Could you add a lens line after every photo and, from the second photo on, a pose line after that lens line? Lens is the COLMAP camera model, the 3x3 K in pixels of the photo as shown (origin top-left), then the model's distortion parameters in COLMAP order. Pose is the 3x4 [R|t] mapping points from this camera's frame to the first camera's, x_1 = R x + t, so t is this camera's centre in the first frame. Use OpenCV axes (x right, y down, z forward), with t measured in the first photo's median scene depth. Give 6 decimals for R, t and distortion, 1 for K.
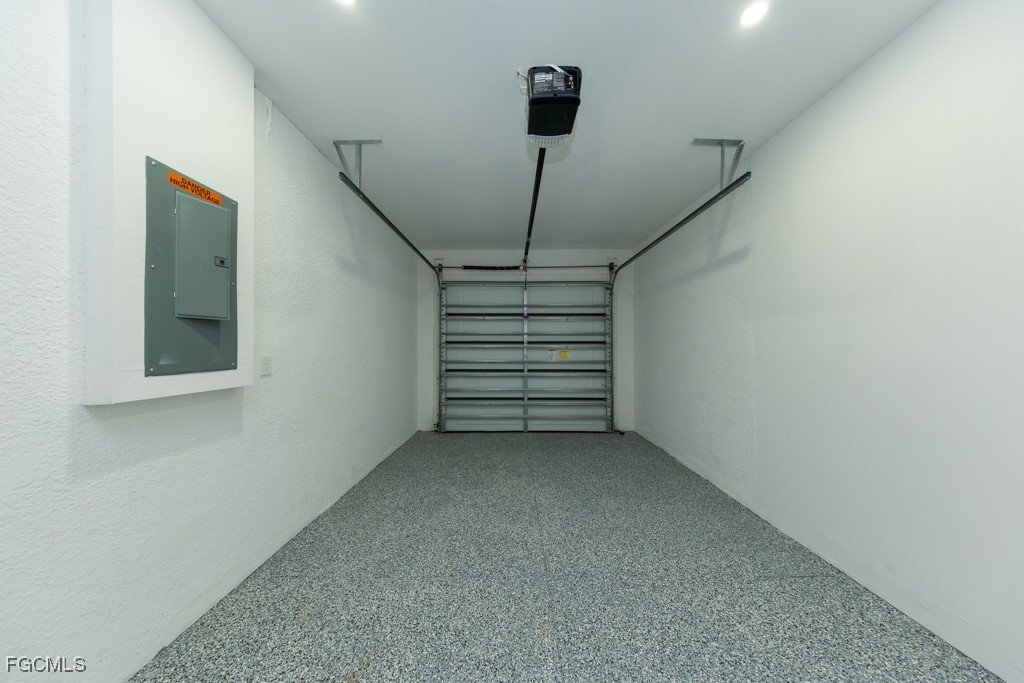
lens RADIAL K [[294.8, 0, 511.0], [0, 294.8, 340.2], [0, 0, 1]] dist [-0.006547, -0.000249]
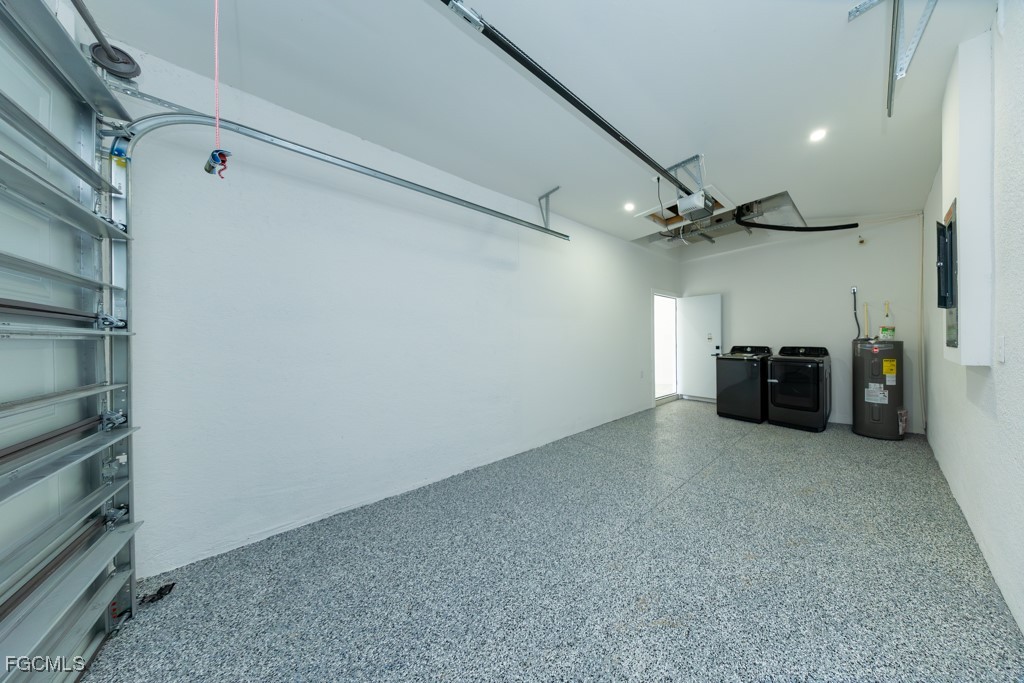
lens RADIAL K [[294.8, 0, 512.9], [0, 294.8, 341.4], [0, 0, 1]] dist [-0.006547, -0.000249]
pose [[-0.574955, 0.001333, 0.818184, -0.637569], [0.003868, 0.999992, 0.001089, -0.052312], [-0.818176, 0.003791, -0.574956, 2.512425]]
